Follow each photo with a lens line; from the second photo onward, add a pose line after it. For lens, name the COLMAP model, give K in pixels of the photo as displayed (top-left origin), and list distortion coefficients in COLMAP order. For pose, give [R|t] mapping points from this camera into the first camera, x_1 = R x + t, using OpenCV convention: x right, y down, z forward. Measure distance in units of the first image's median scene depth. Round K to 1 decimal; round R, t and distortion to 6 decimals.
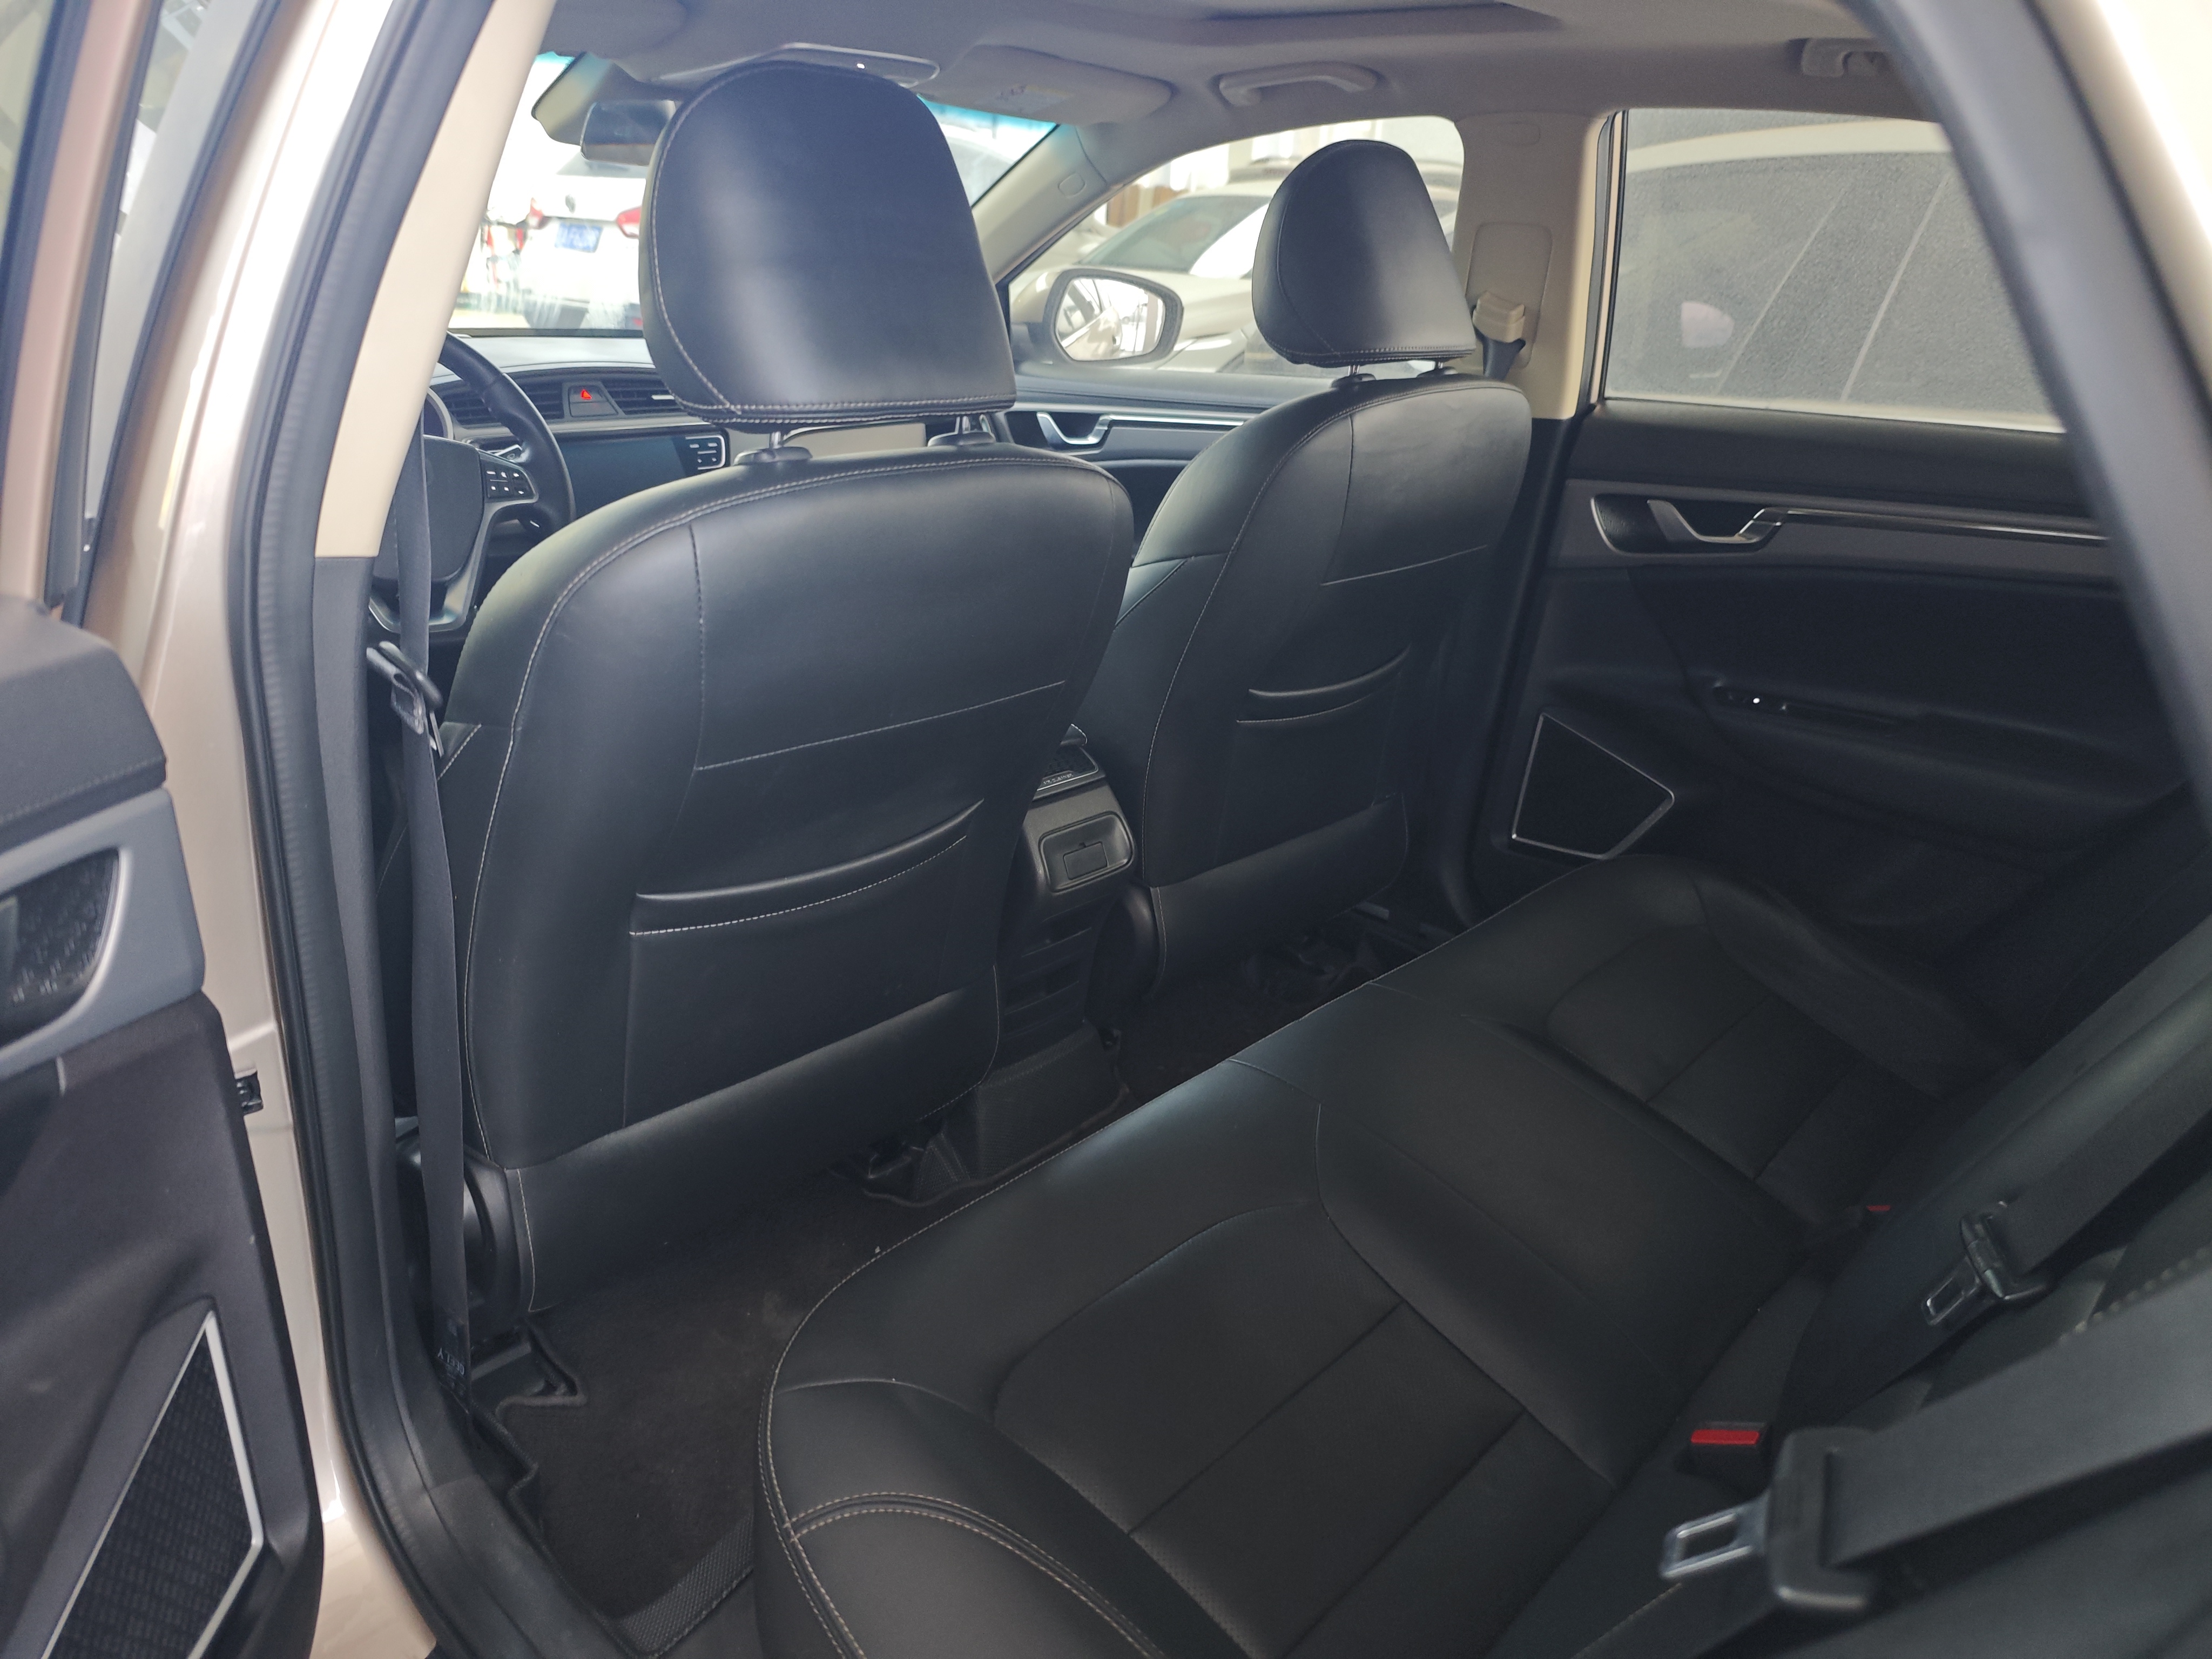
lens RADIAL K [[1544.8, 0, 1113.6], [0, 1544.8, 821.9], [0, 0, 1]] dist [0.000185, 0.001227]
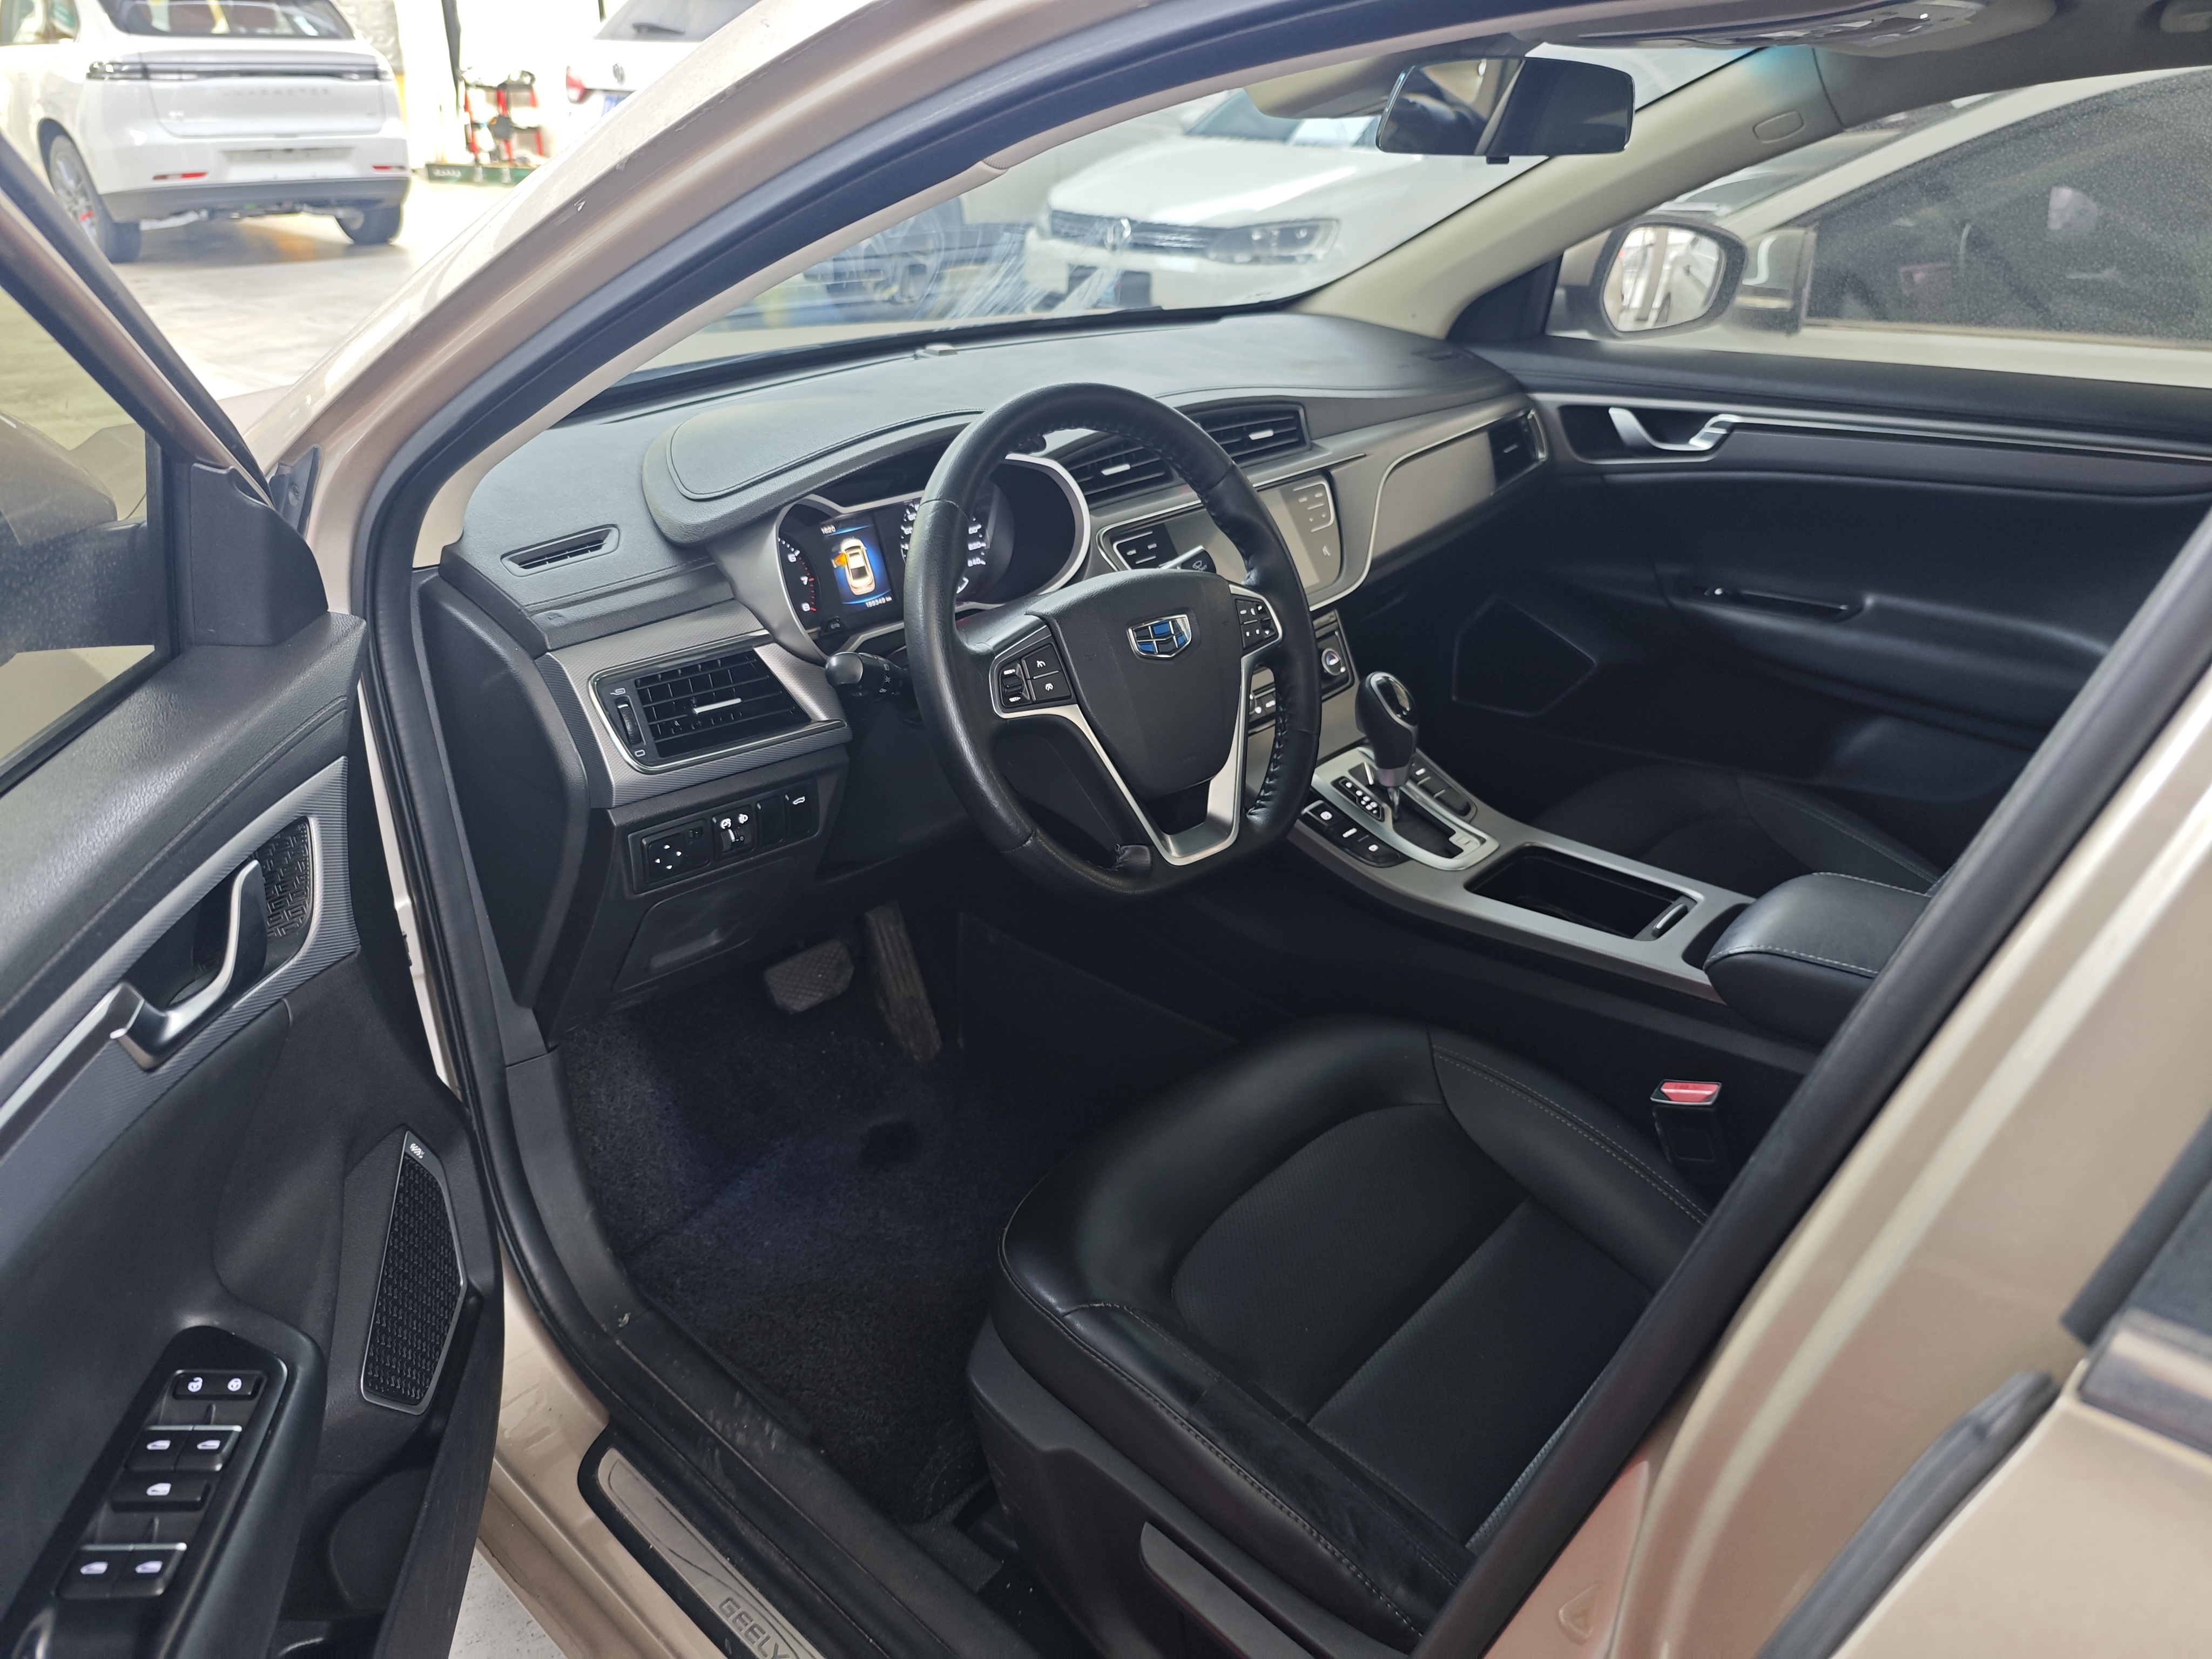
lens RADIAL K [[1544.8, 0, 1100.0], [0, 1544.8, 829.7], [0, 0, 1]] dist [0.000185, 0.001227]
pose [[0.999278, -0.034336, 0.016245, -0.478343], [0.032606, 0.994760, 0.096902, -0.193987], [-0.019487, -0.096303, 0.995161, 0.277698]]
